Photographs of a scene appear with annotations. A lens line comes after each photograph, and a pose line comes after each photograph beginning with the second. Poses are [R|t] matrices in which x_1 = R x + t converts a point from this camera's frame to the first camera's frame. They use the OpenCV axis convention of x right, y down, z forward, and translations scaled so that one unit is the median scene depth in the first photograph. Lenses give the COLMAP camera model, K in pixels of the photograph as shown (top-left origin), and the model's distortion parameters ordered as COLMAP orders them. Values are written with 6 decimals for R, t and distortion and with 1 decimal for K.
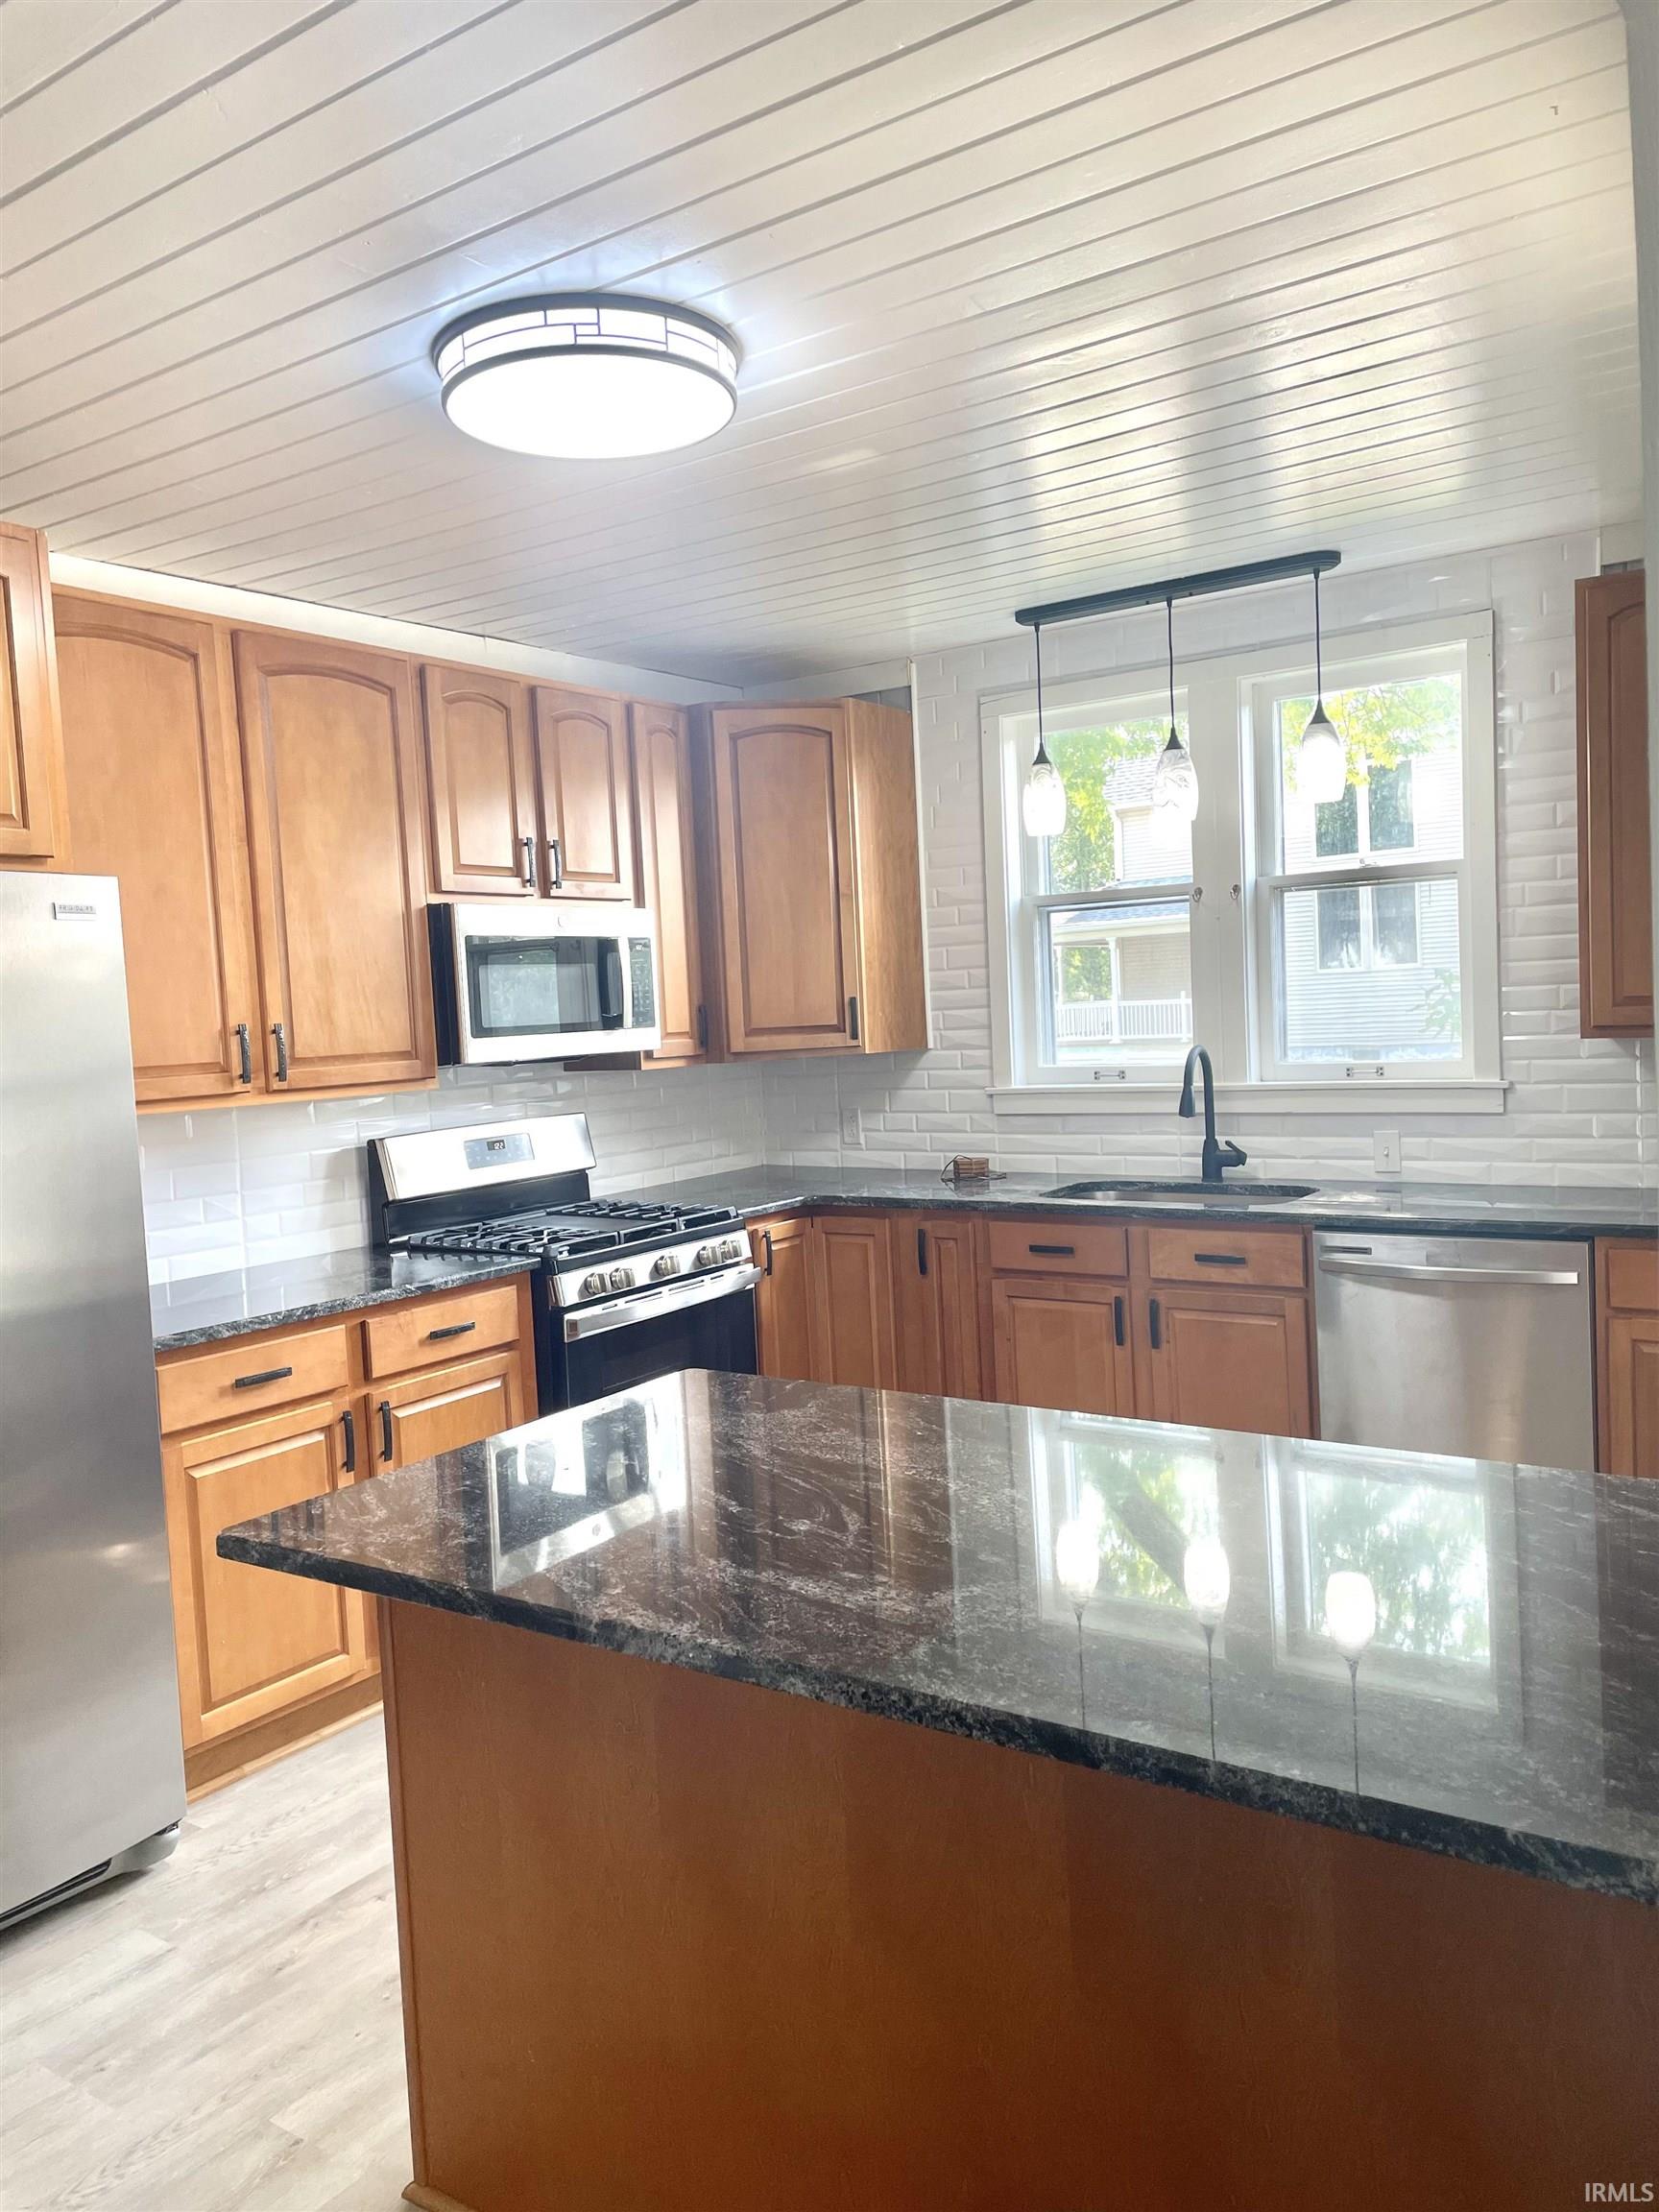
lens RADIAL K [[1669.8, 0, 810.1], [0, 1669.8, 1084.1], [0, 0, 1]] dist [0.057310, -0.070560]
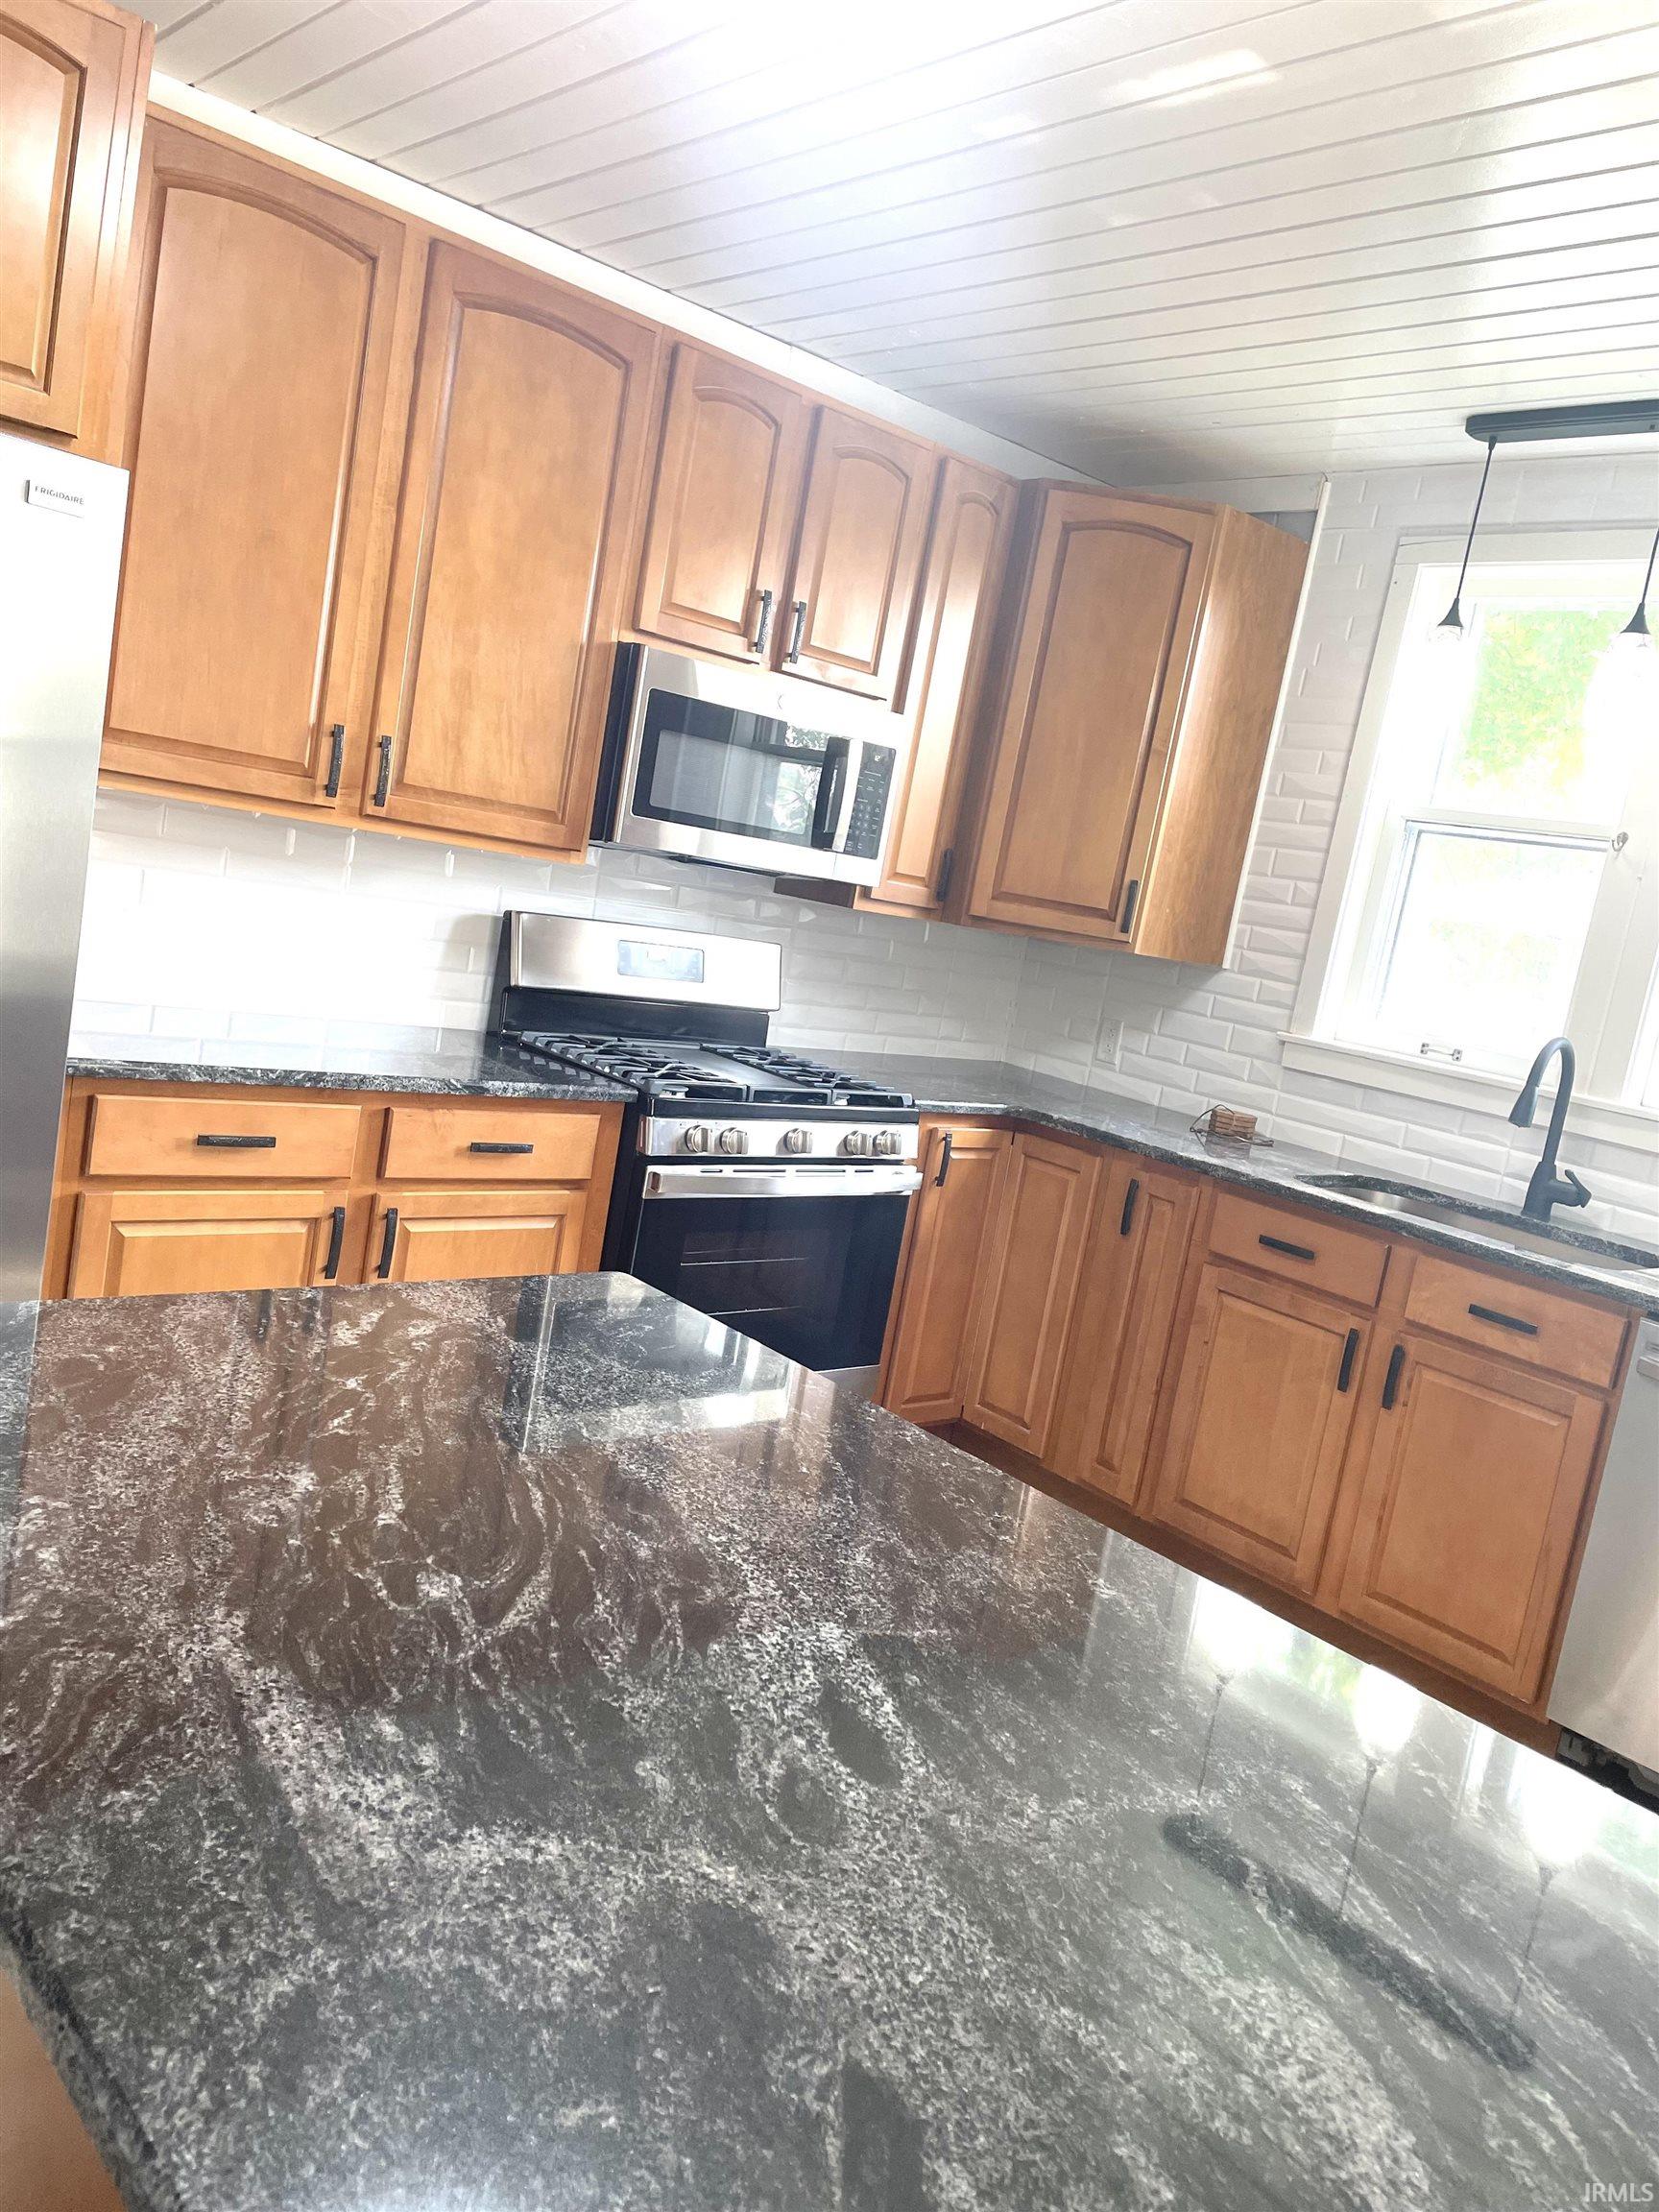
lens RADIAL K [[1669.8, 0, 814.2], [0, 1669.8, 1091.7], [0, 0, 1]] dist [0.057310, -0.070560]
pose [[0.946312, 0.245181, -0.210667, 0.083832], [-0.229676, 0.968566, 0.095549, 0.005341], [0.227472, -0.042034, 0.972877, 0.200166]]
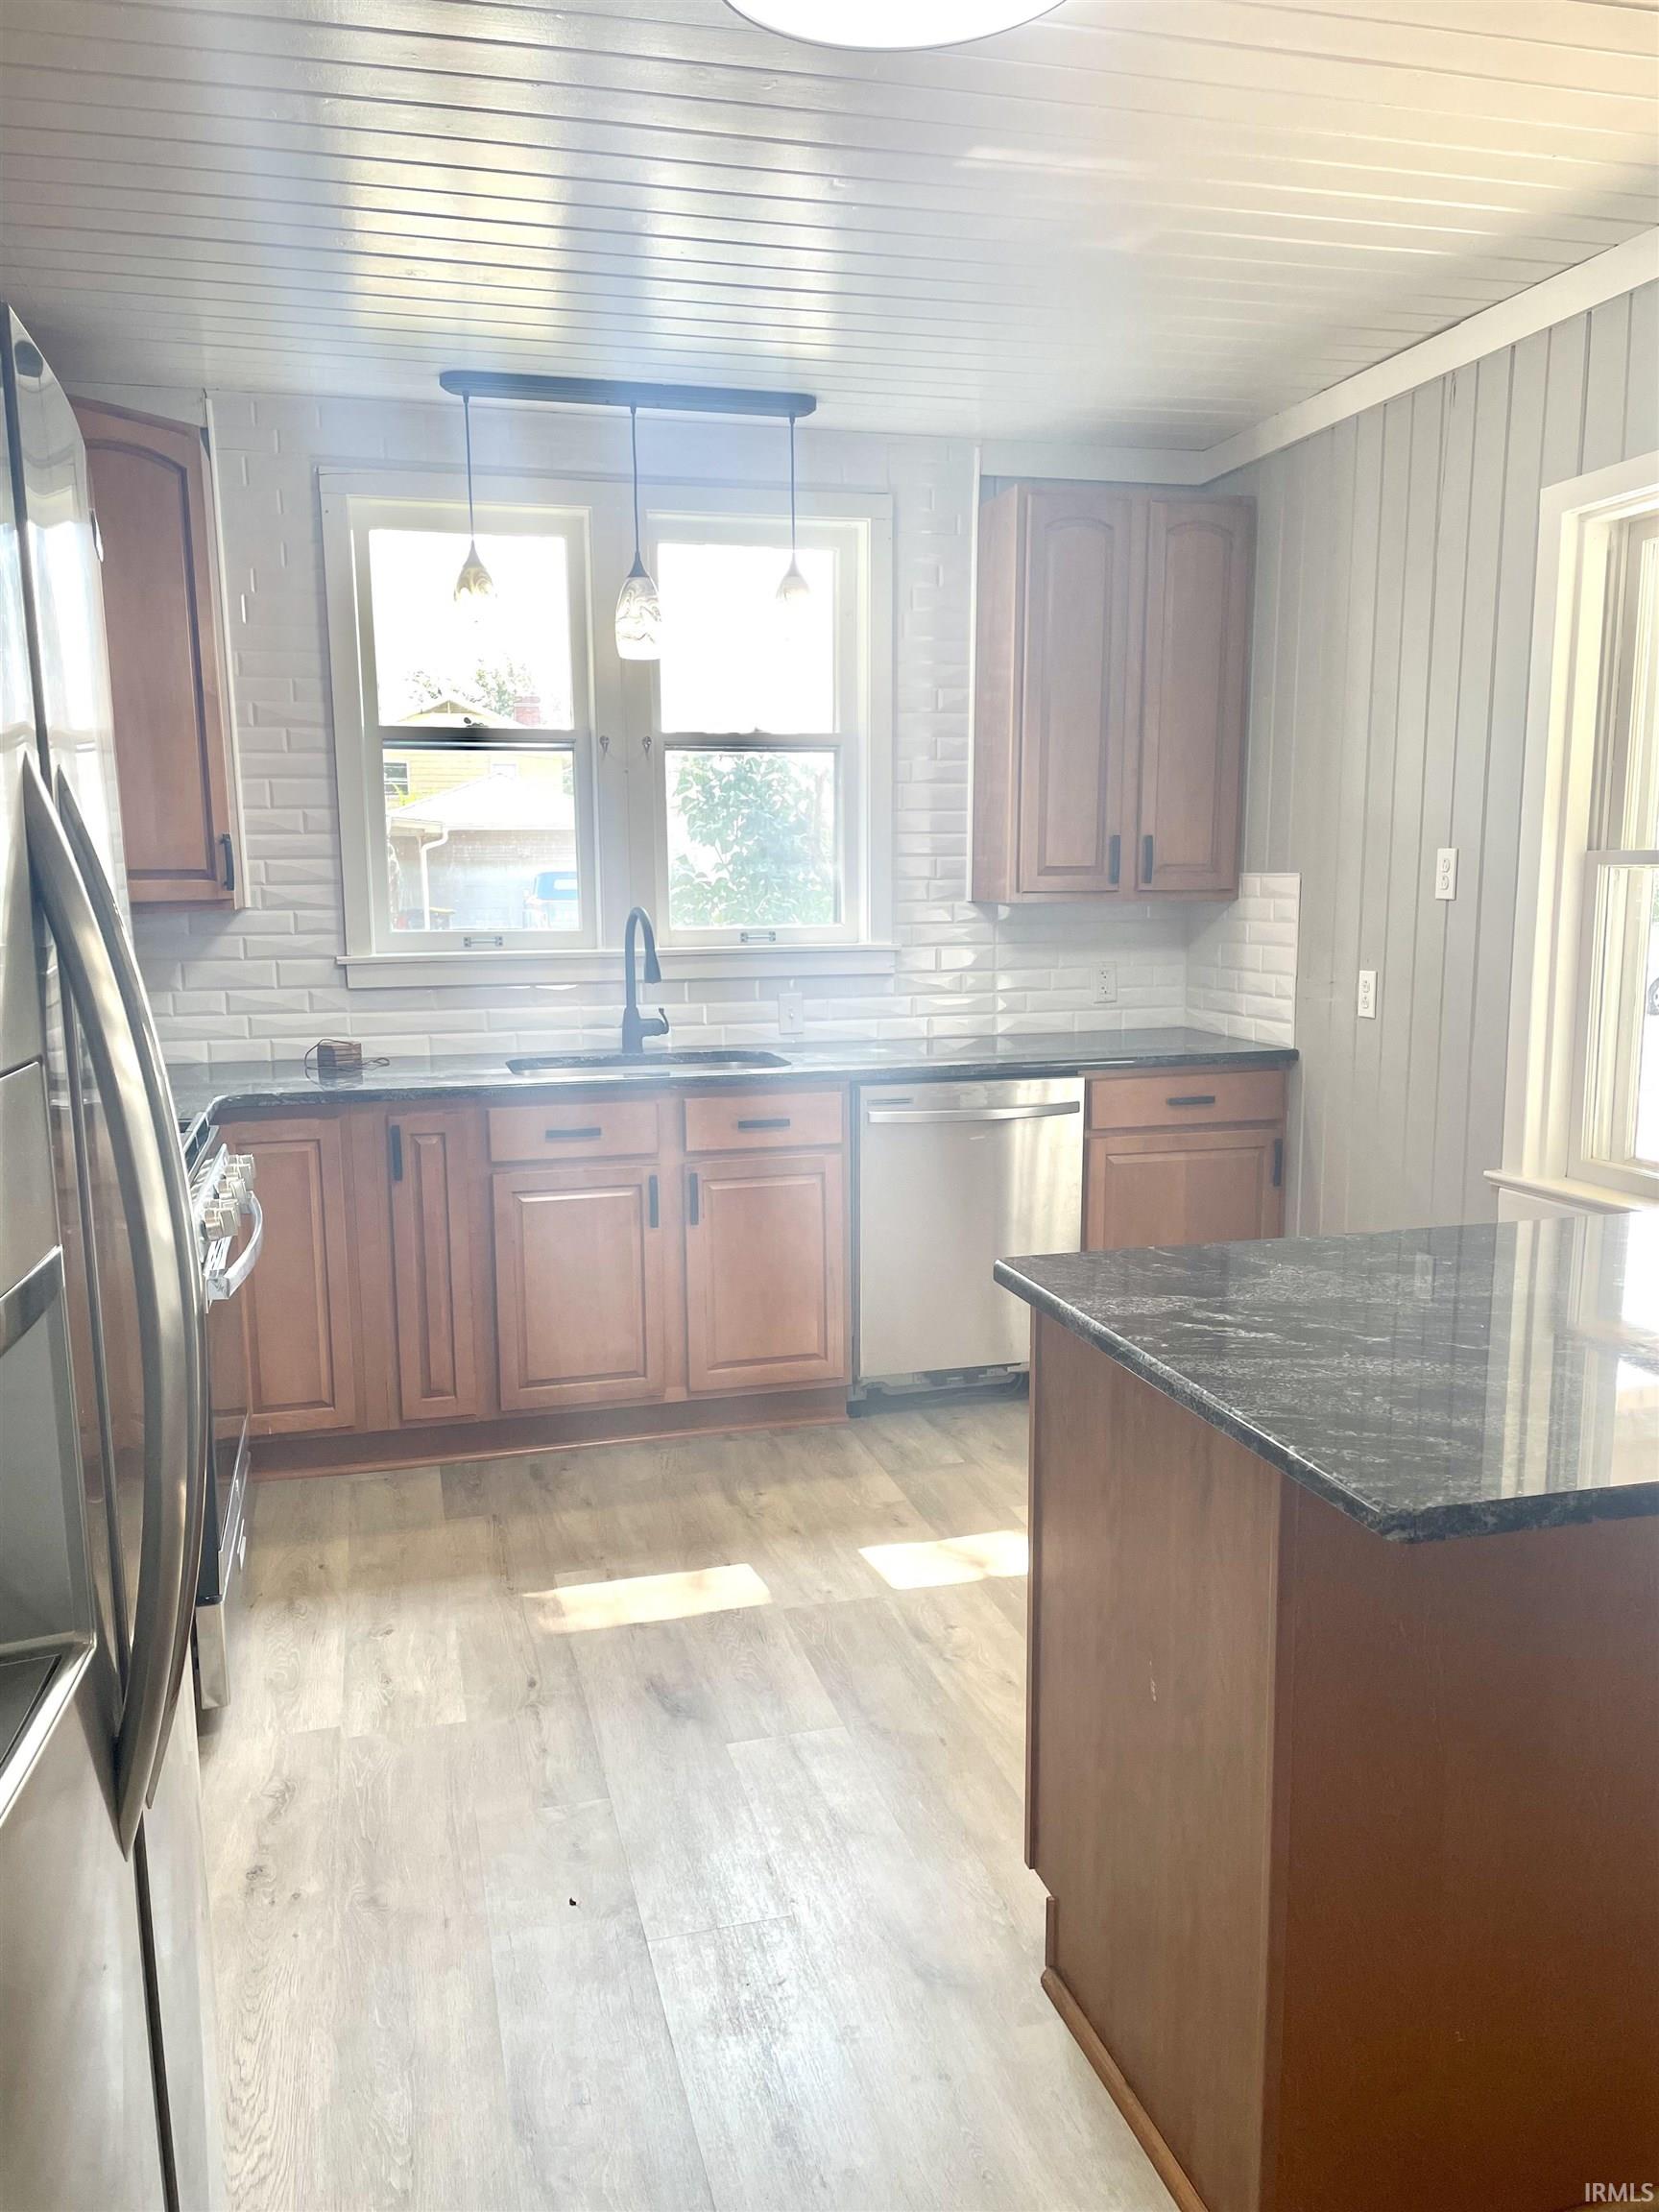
lens RADIAL K [[1669.8, 0, 820.8], [0, 1669.8, 1129.0], [0, 0, 1]] dist [0.057310, -0.070560]
pose [[0.641661, -0.077794, 0.763033, -0.449306], [0.015758, 0.995970, 0.088291, 0.020805], [-0.766827, -0.044629, 0.640301, 0.333345]]
